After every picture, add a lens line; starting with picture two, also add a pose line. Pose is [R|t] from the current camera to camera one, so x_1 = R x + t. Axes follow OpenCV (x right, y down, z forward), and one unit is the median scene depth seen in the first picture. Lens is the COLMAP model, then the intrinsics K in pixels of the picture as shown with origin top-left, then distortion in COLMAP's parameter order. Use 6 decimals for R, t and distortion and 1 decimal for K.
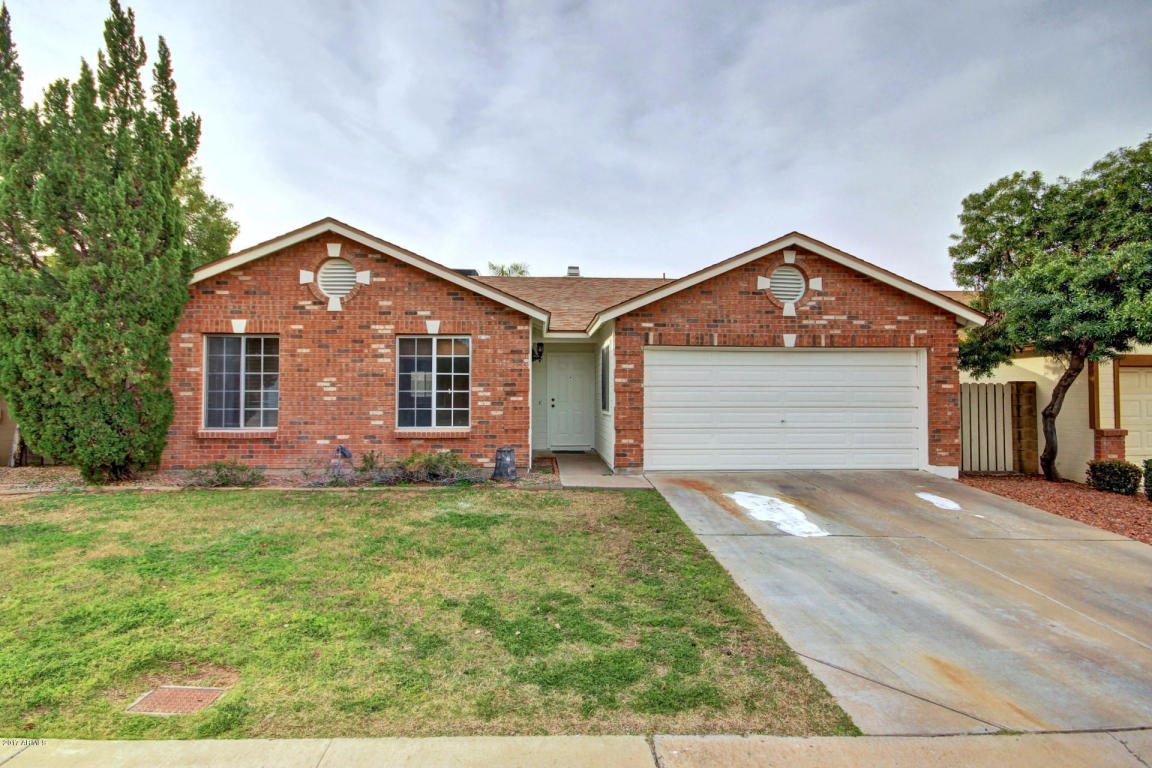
lens RADIAL K [[538.1, 0, 572.6], [0, 538.1, 412.6], [0, 0, 1]] dist [0.007088, -0.006363]
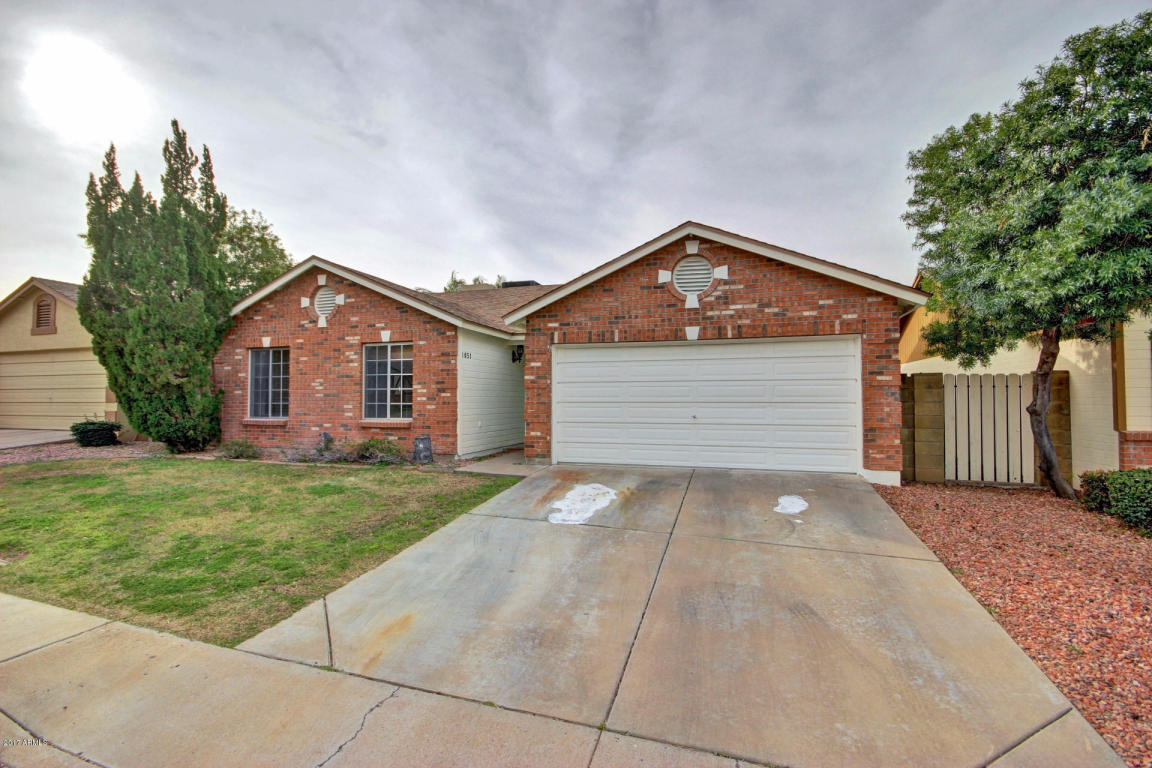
lens RADIAL K [[538.1, 0, 576.8], [0, 538.1, 402.5], [0, 0, 1]] dist [0.007088, -0.006363]
pose [[0.931710, 0.000527, -0.363203, 0.576290], [-0.007831, 0.999796, -0.018637, 0.010125], [0.363119, 0.020208, 0.931524, 0.029125]]
